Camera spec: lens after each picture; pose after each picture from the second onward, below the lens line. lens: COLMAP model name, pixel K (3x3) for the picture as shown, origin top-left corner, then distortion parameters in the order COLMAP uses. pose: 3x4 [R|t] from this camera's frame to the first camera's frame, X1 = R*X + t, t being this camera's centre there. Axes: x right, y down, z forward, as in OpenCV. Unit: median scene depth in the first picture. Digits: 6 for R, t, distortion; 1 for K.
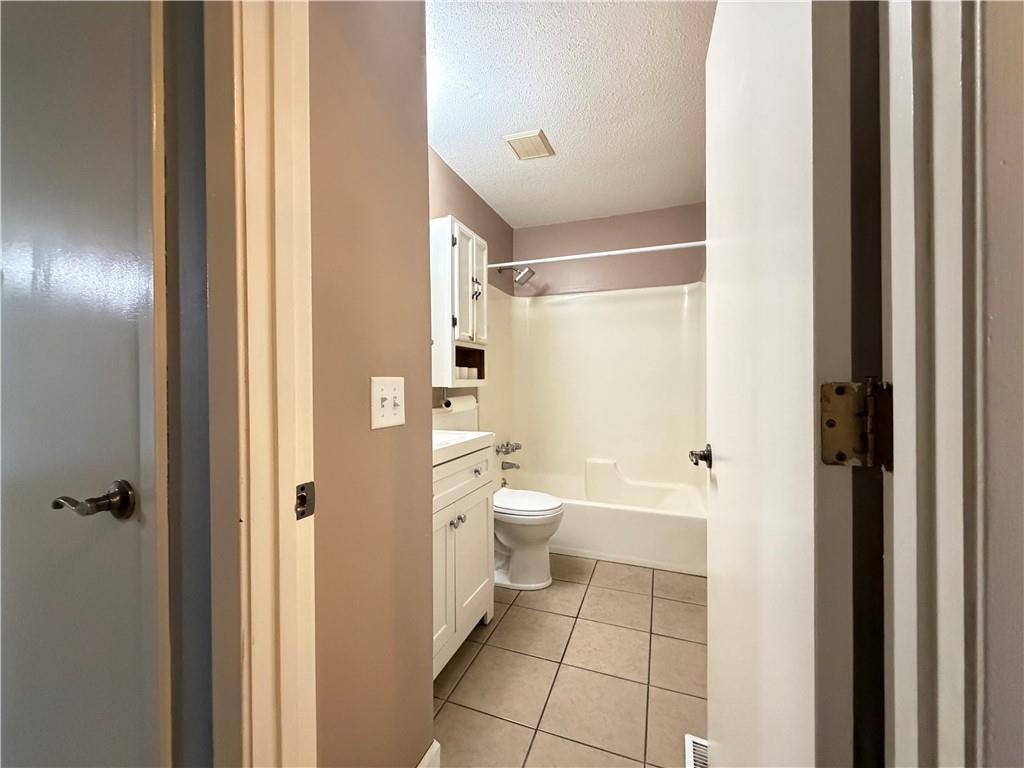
lens RADIAL K [[407.4, 0, 509.9], [0, 407.4, 384.6], [0, 0, 1]] dist [0.001138, -0.000243]
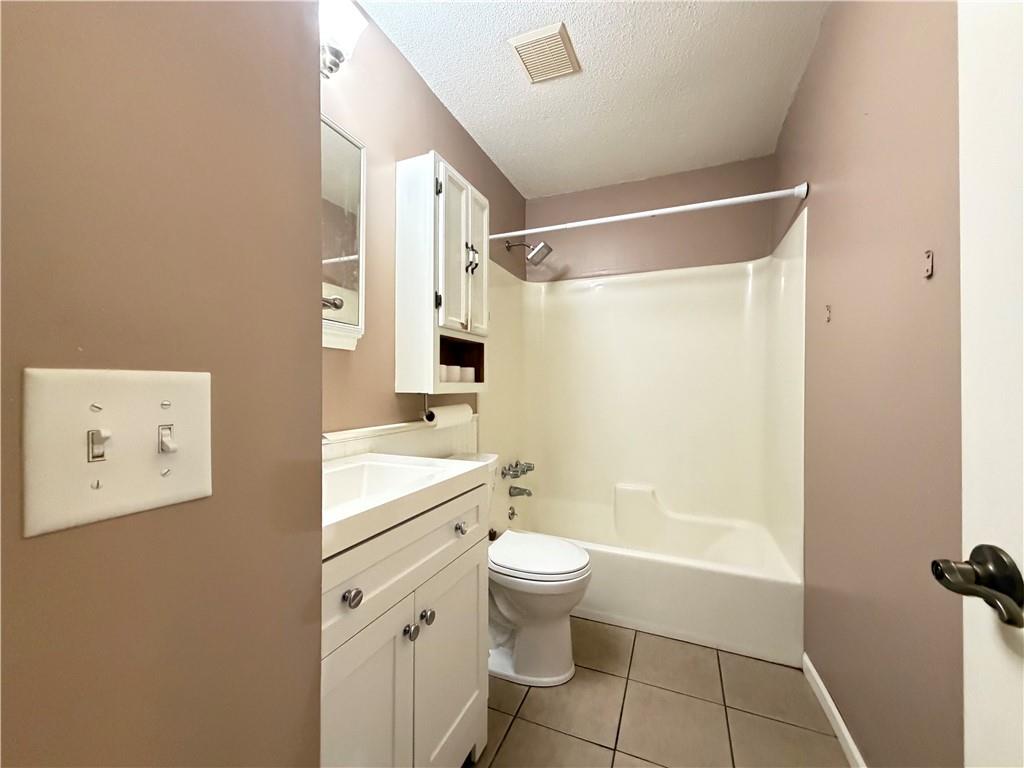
lens RADIAL K [[407.4, 0, 509.9], [0, 407.4, 384.6], [0, 0, 1]] dist [0.001138, -0.000243]
pose [[0.999214, 0.005426, -0.039264, 0.015906], [-0.005857, 0.999924, -0.010879, -0.001782], [0.039202, 0.011100, 0.999170, 0.279459]]
